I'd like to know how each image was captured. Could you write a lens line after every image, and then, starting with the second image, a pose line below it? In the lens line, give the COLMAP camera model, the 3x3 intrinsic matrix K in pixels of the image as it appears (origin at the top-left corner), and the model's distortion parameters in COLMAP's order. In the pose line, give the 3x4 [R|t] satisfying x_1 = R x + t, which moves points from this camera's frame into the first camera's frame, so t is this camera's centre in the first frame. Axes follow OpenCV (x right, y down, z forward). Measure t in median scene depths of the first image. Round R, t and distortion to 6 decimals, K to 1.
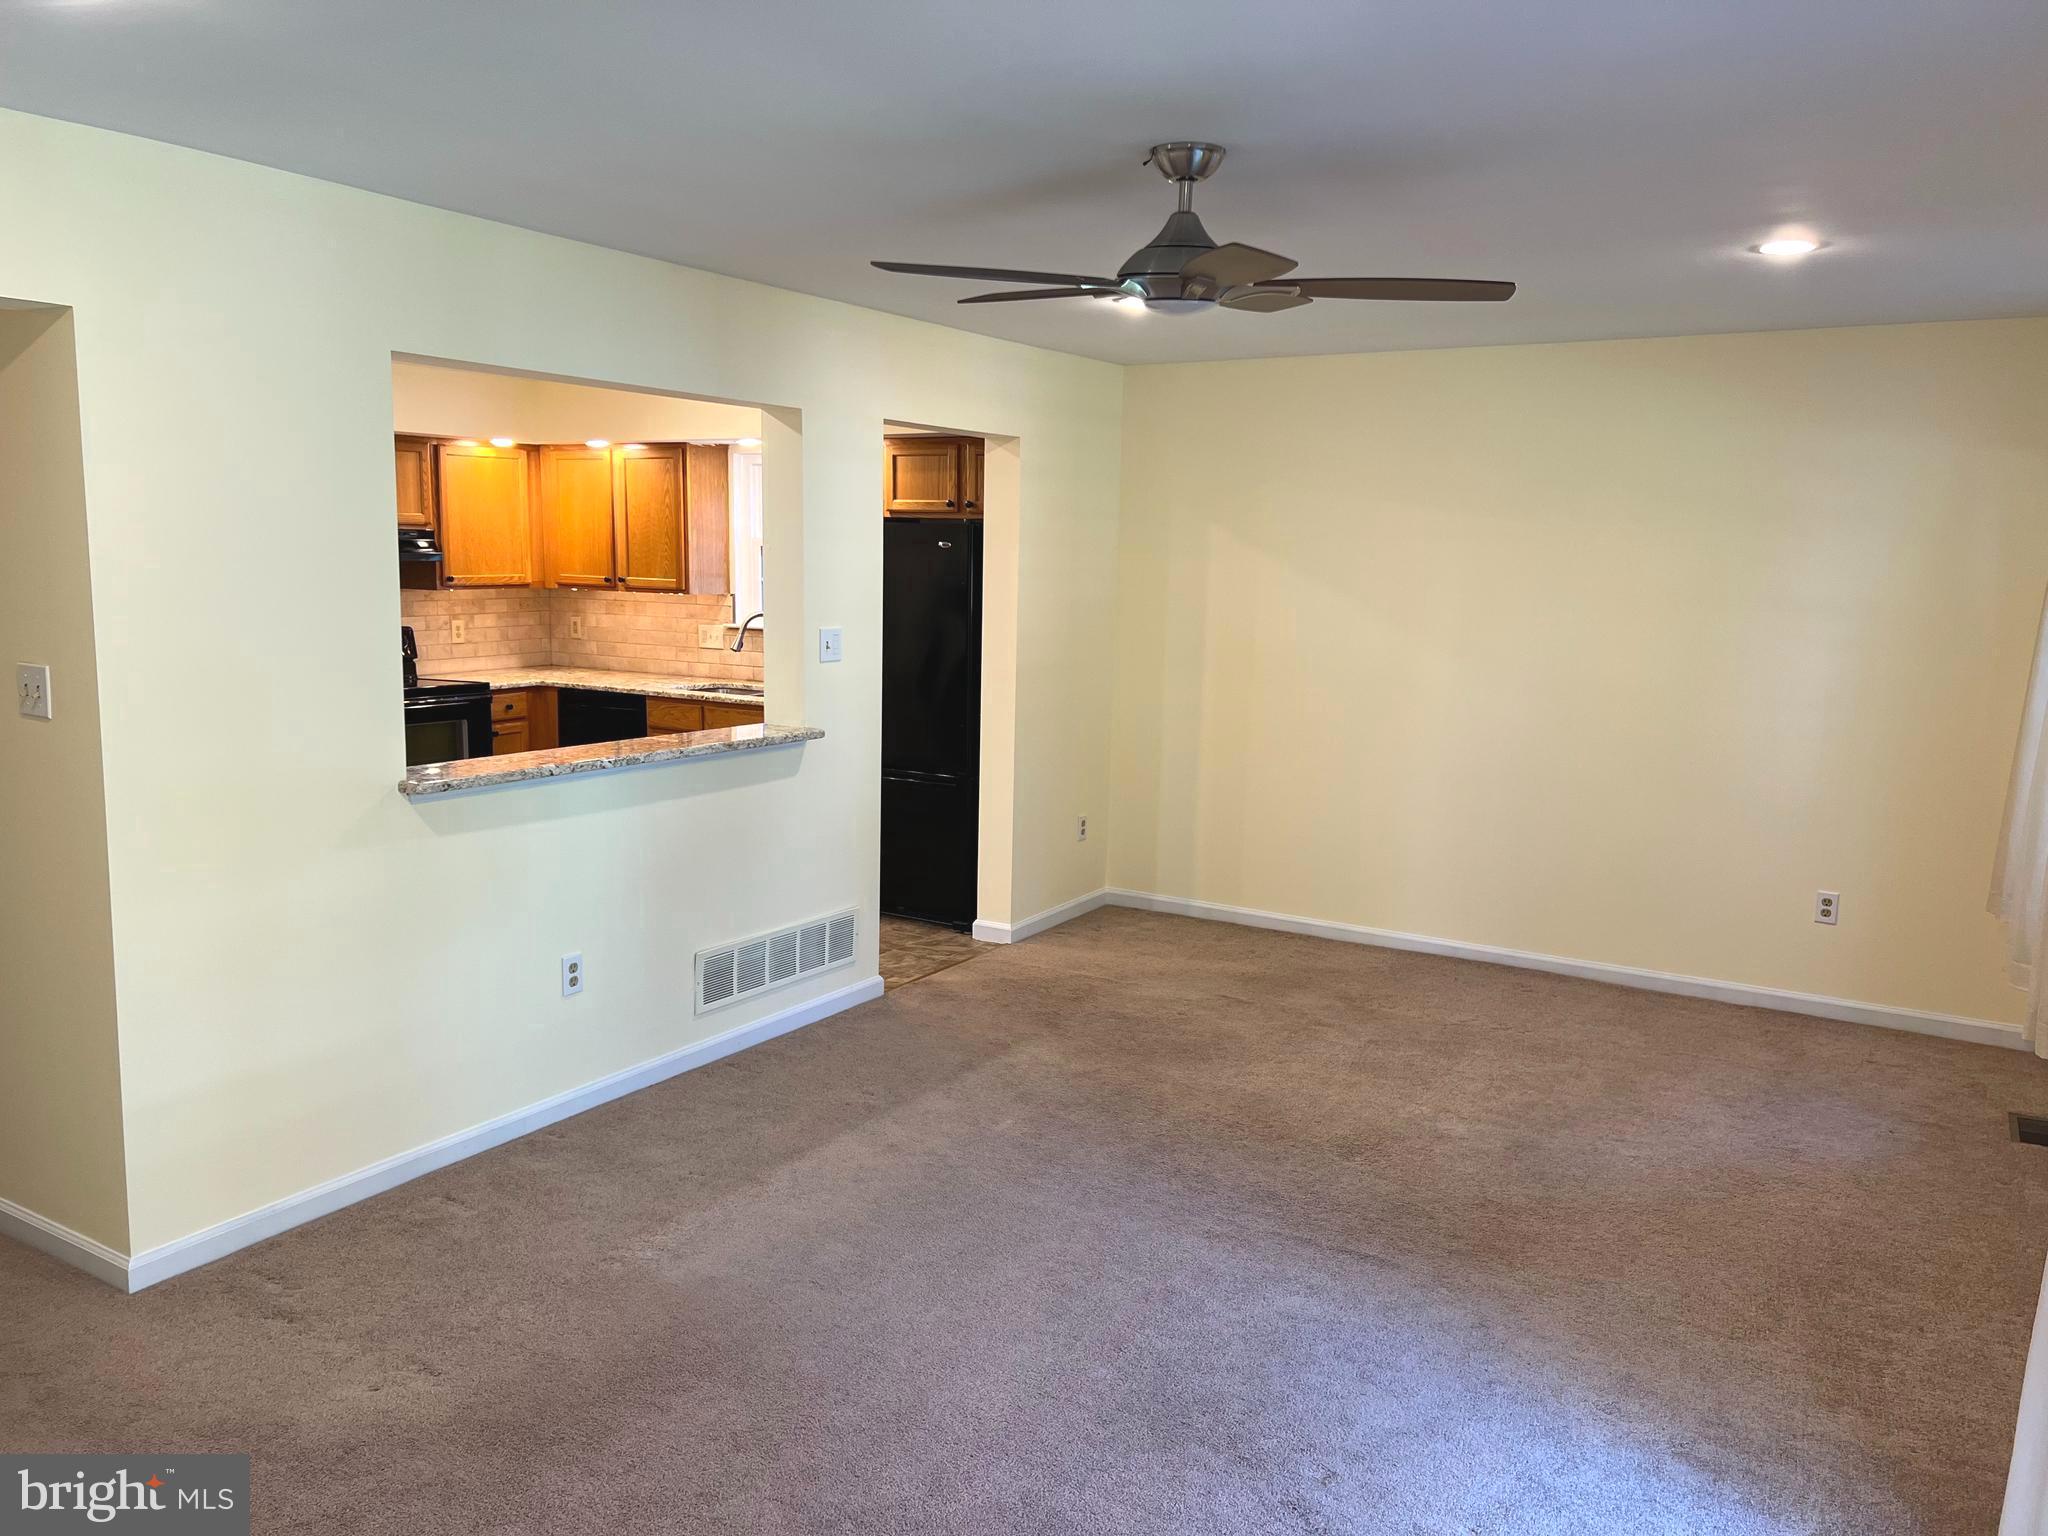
lens RADIAL K [[1526.0, 0, 1024.0], [0, 1526.0, 768.0], [0, 0, 1]] dist [0.055159, -0.001763]
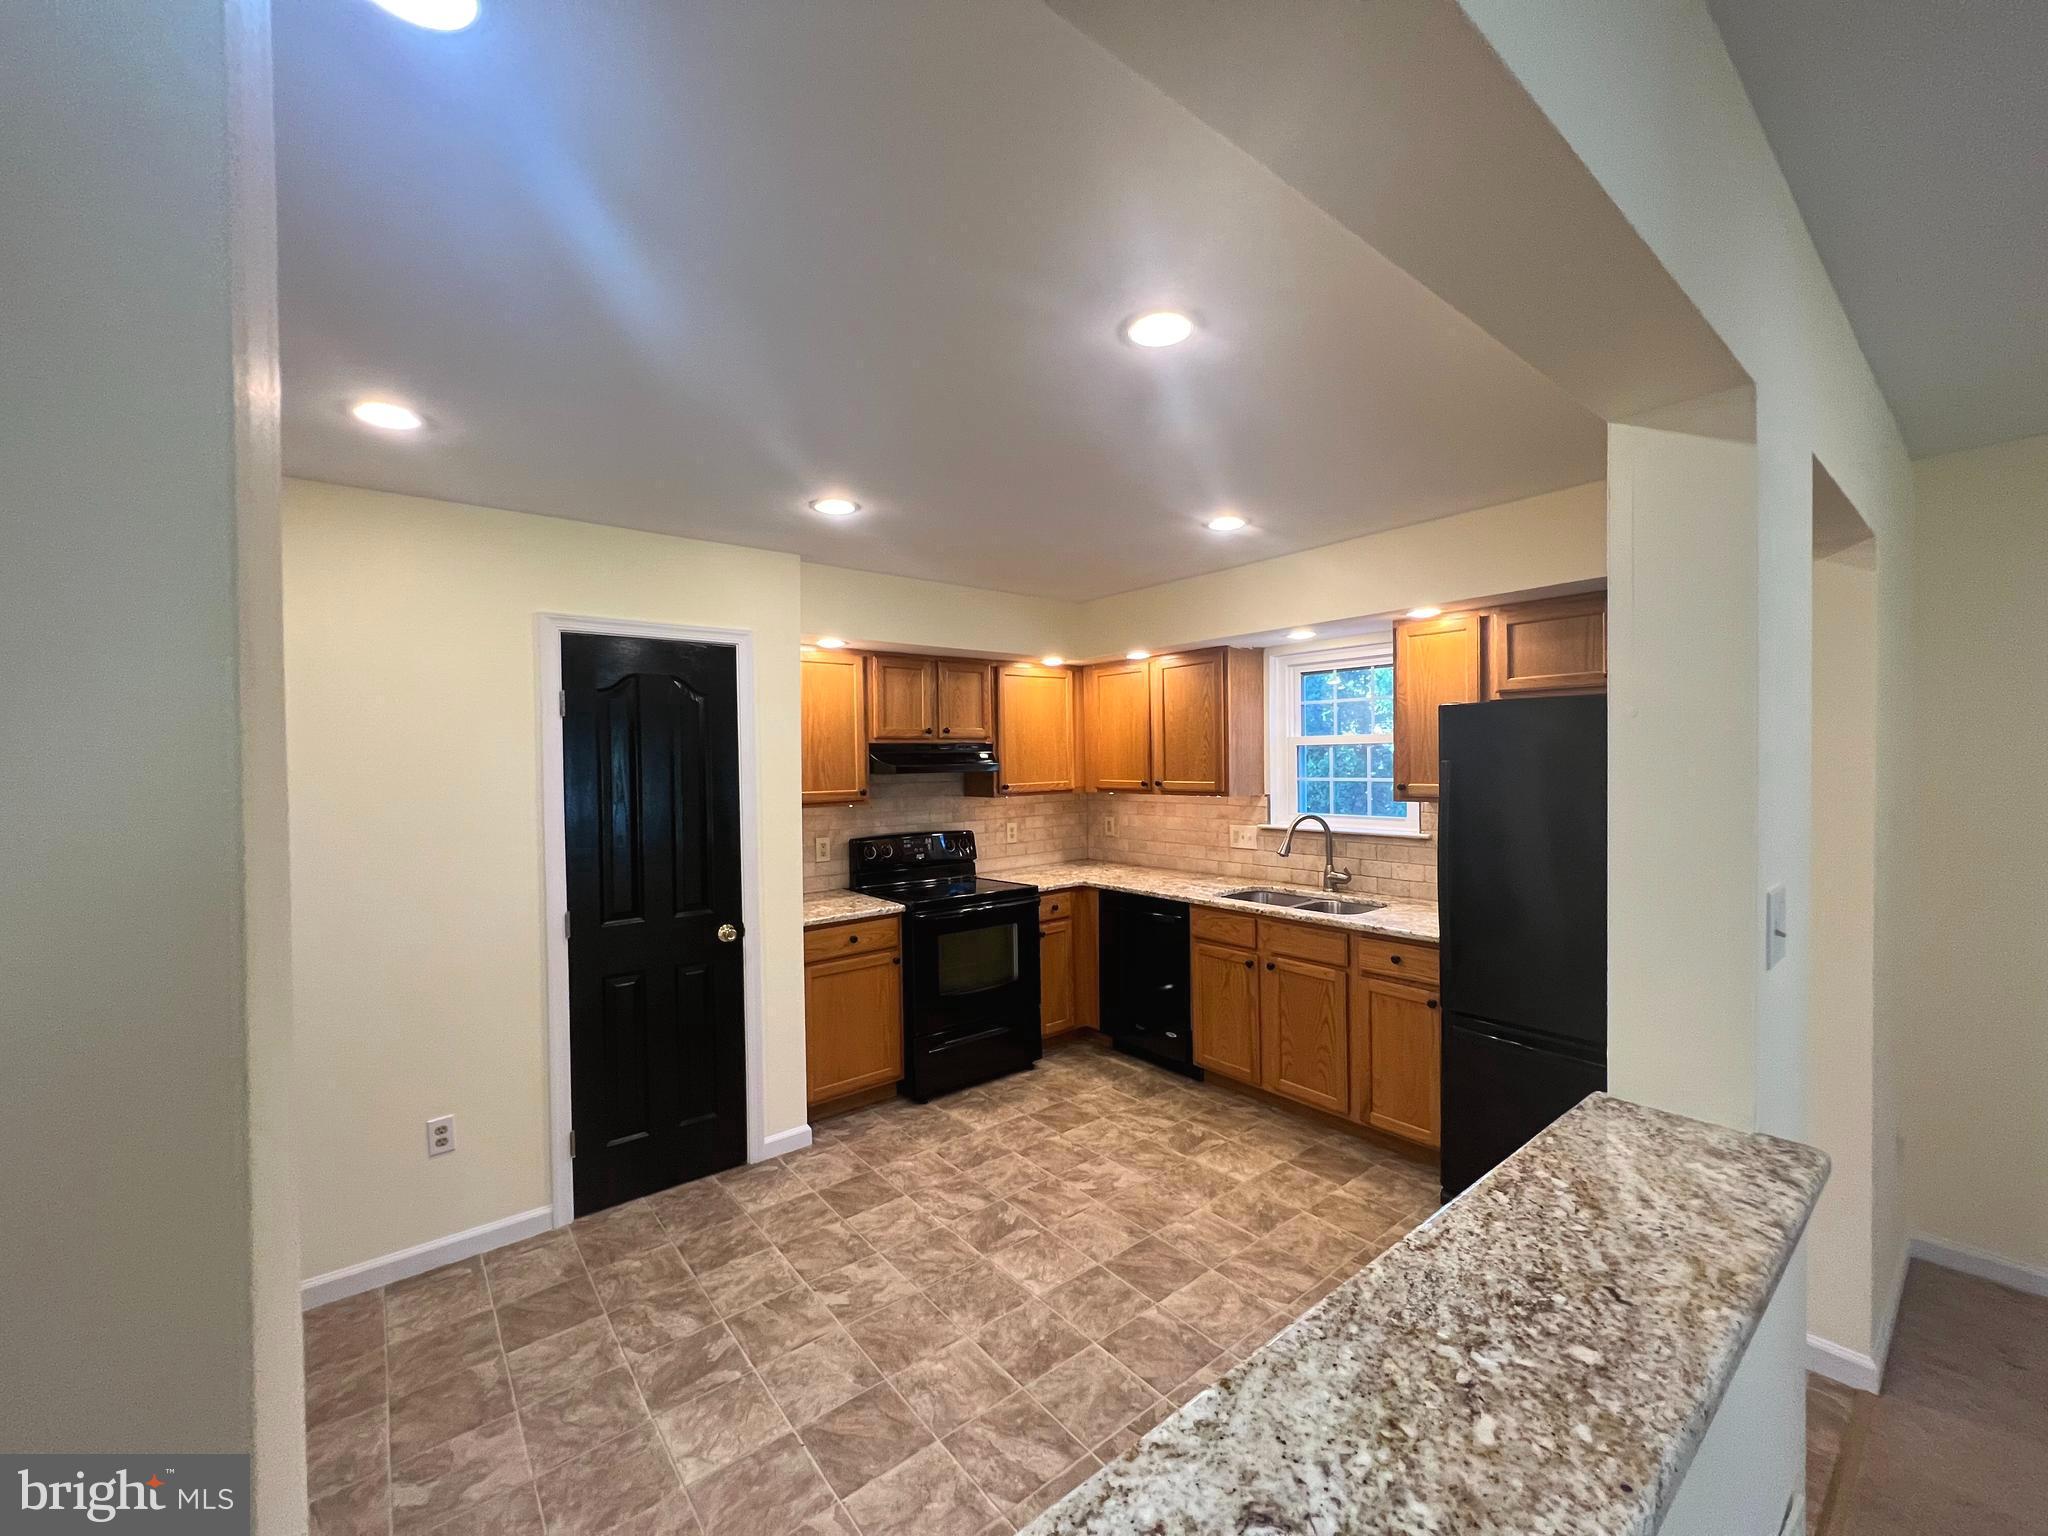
lens RADIAL K [[818.6, 0, 1024.0], [0, 818.6, 768.0], [0, 0, 1]] dist [-0.002877, -0.000134]
pose [[0.941087, -0.028367, -0.336974, -0.160466], [-0.017388, 0.991098, -0.131992, -0.058274], [0.337718, 0.130075, 0.932216, 0.449630]]
